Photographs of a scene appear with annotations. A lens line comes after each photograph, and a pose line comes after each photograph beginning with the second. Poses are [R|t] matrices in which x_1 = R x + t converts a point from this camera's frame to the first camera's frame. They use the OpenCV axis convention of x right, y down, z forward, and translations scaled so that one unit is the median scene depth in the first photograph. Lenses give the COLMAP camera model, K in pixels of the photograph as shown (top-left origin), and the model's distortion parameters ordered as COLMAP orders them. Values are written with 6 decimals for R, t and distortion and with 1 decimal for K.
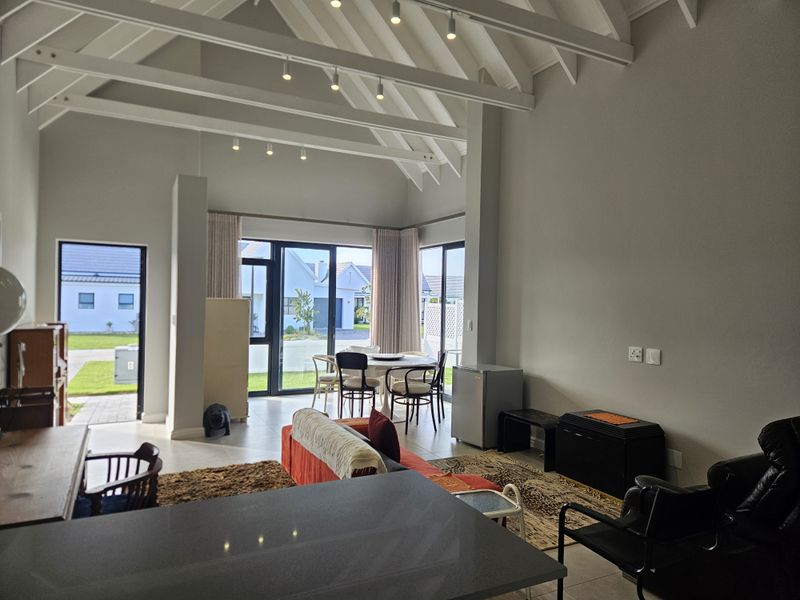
lens RADIAL K [[534.7, 0, 406.0], [0, 534.7, 302.2], [0, 0, 1]] dist [0.067125, -0.048685]
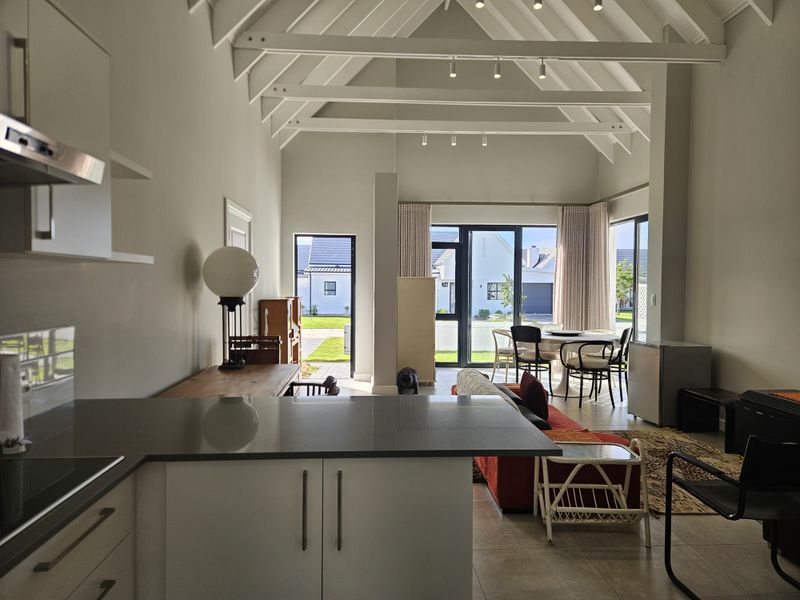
lens RADIAL K [[534.7, 0, 398.6], [0, 534.7, 299.7], [0, 0, 1]] dist [0.067125, -0.048685]
pose [[0.916427, -0.002295, -0.400195, 0.091640], [0.009567, 0.999823, 0.016174, 0.023175], [0.400087, -0.018651, 0.916287, -0.062448]]
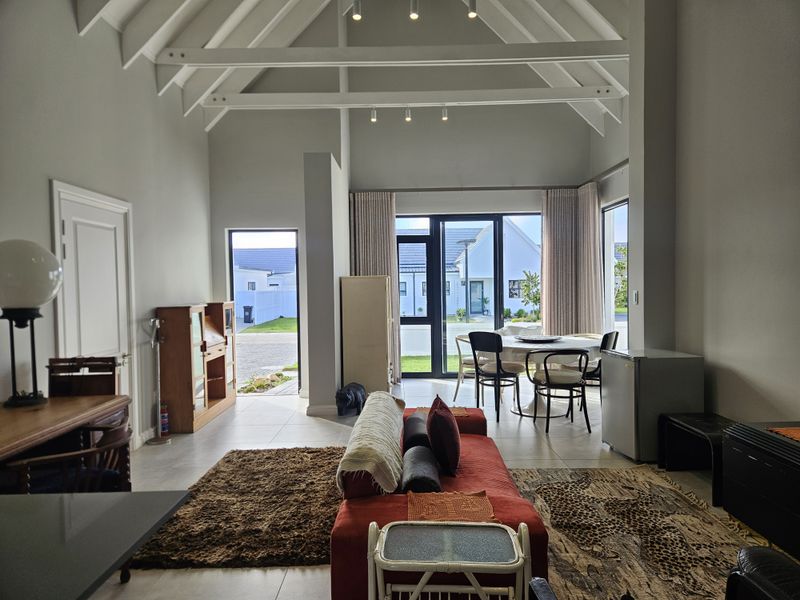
lens RADIAL K [[534.7, 0, 400.0], [0, 534.7, 304.5], [0, 0, 1]] dist [0.067125, -0.048685]
pose [[0.890292, -0.016738, -0.455083, 0.173062], [0.031326, 0.999208, 0.024532, 0.023660], [0.454312, -0.036097, 0.890111, 0.167744]]
